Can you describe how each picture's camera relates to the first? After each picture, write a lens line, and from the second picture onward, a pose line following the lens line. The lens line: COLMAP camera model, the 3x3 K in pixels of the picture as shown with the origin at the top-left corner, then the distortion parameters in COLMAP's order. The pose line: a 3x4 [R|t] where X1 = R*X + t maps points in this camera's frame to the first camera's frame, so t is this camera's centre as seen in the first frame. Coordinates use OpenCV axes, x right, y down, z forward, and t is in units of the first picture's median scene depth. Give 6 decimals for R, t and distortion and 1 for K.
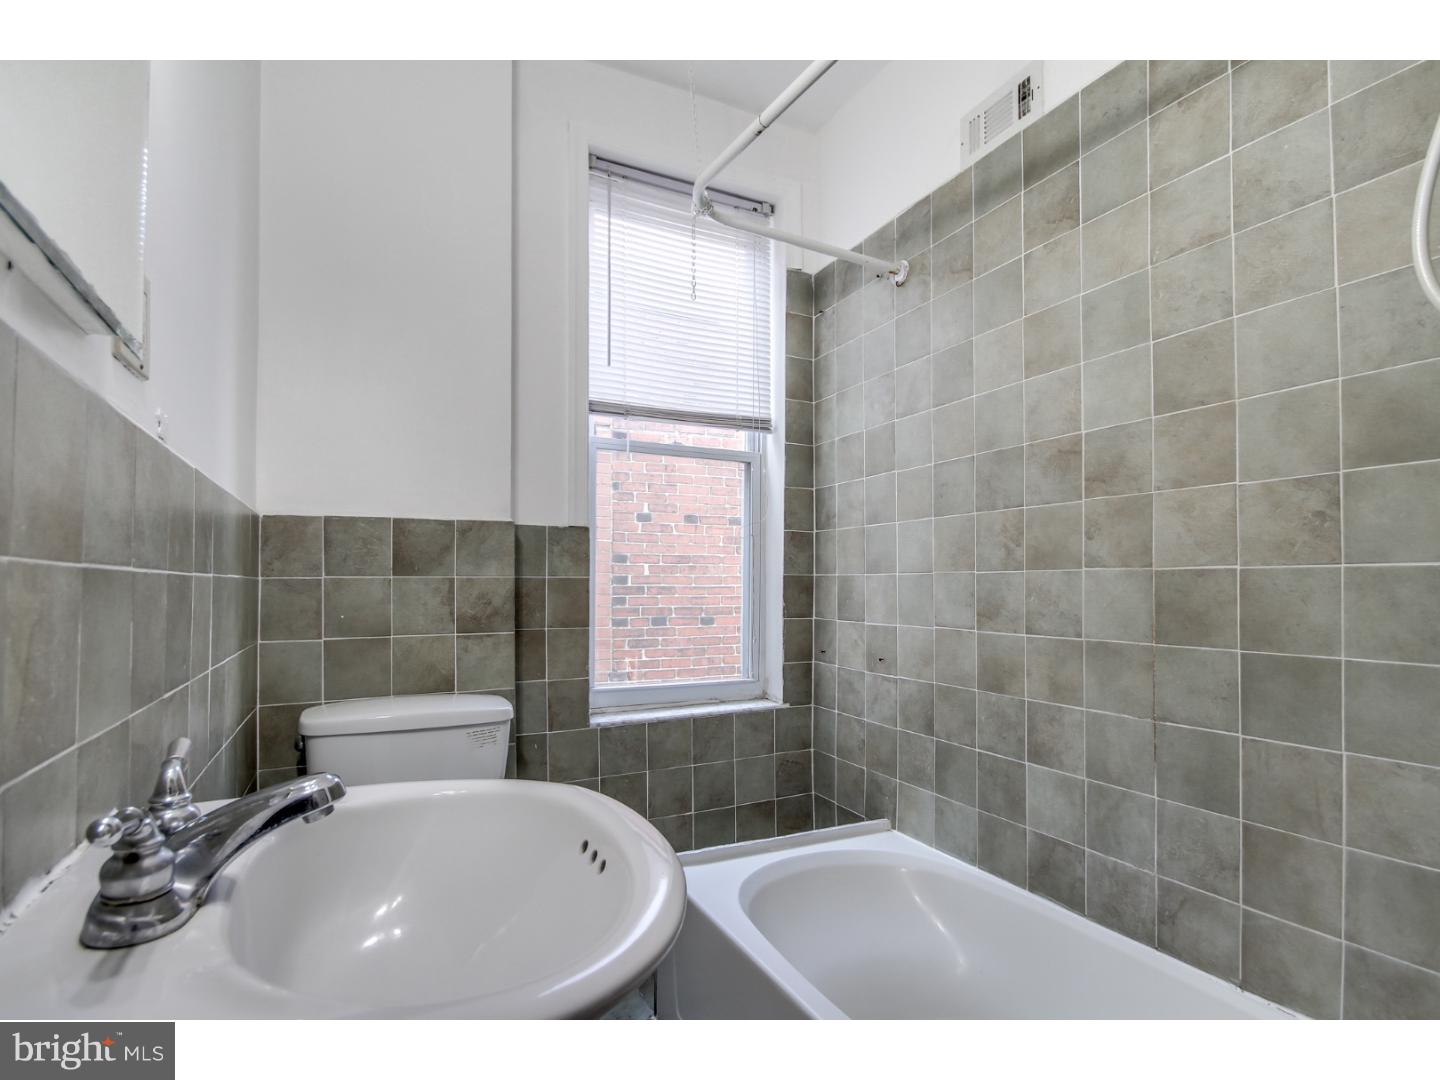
lens RADIAL K [[712.6, 0, 717.0], [0, 712.6, 578.1], [0, 0, 1]] dist [-0.001857, 0.000986]
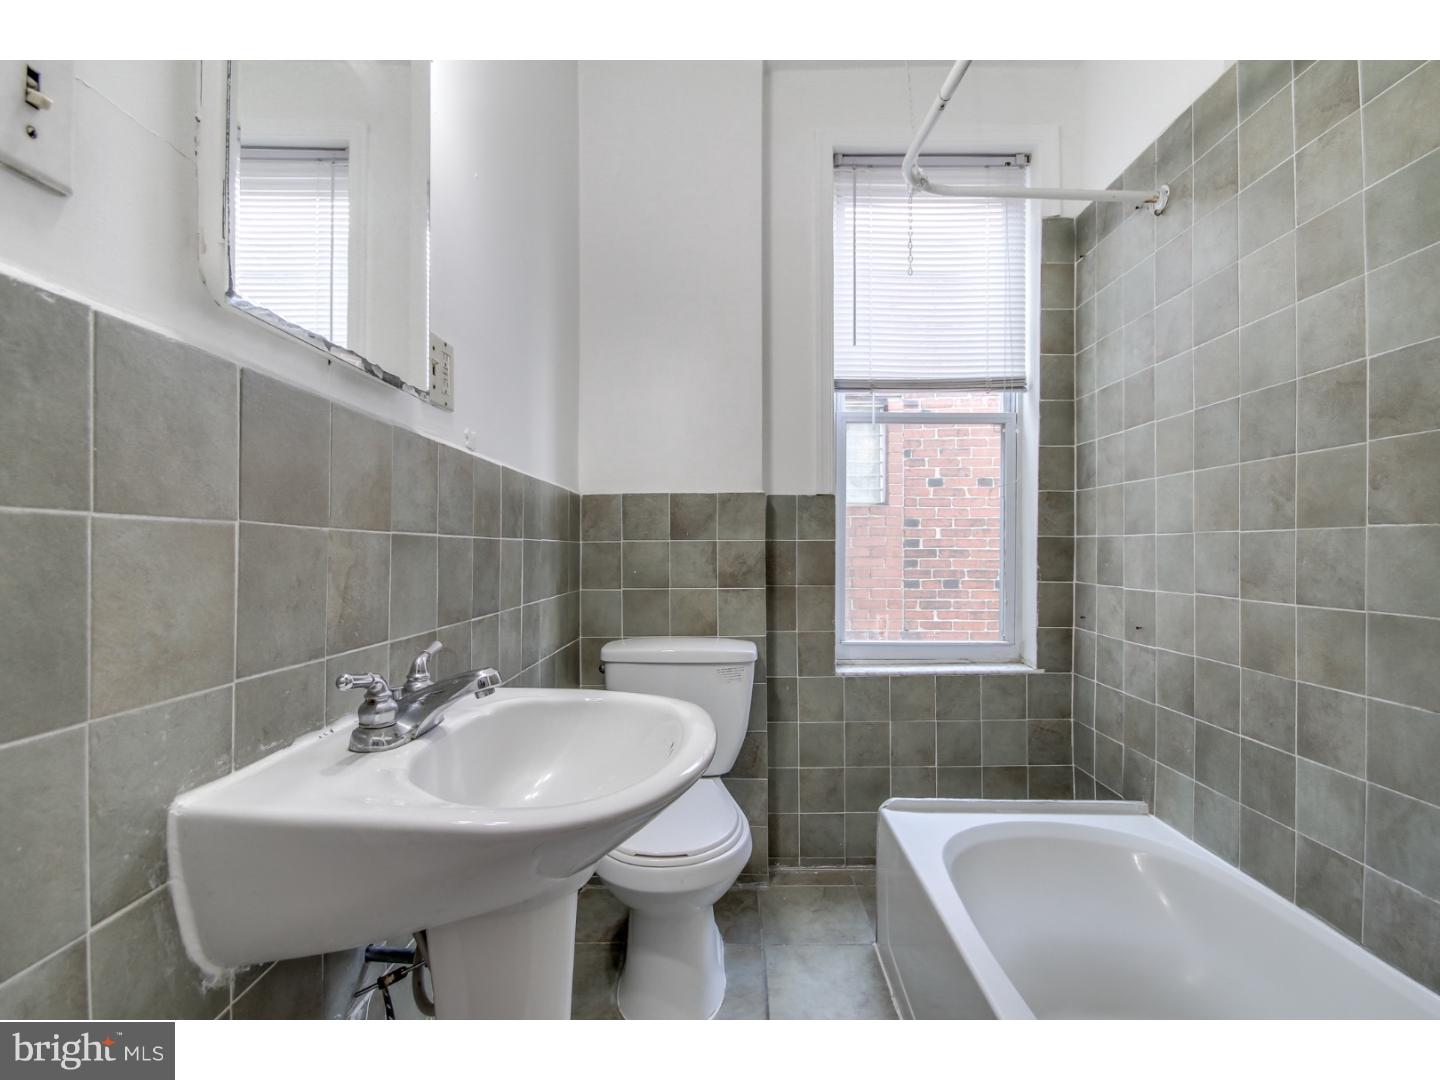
lens RADIAL K [[674.9, 0, 722.3], [0, 674.9, 552.6], [0, 0, 1]] dist [0.002623, -0.006289]
pose [[0.894637, 0.002483, -0.446787, 0.150981], [0.004217, 0.999893, 0.014002, 0.002927], [0.446774, -0.014411, 0.894531, -0.017057]]
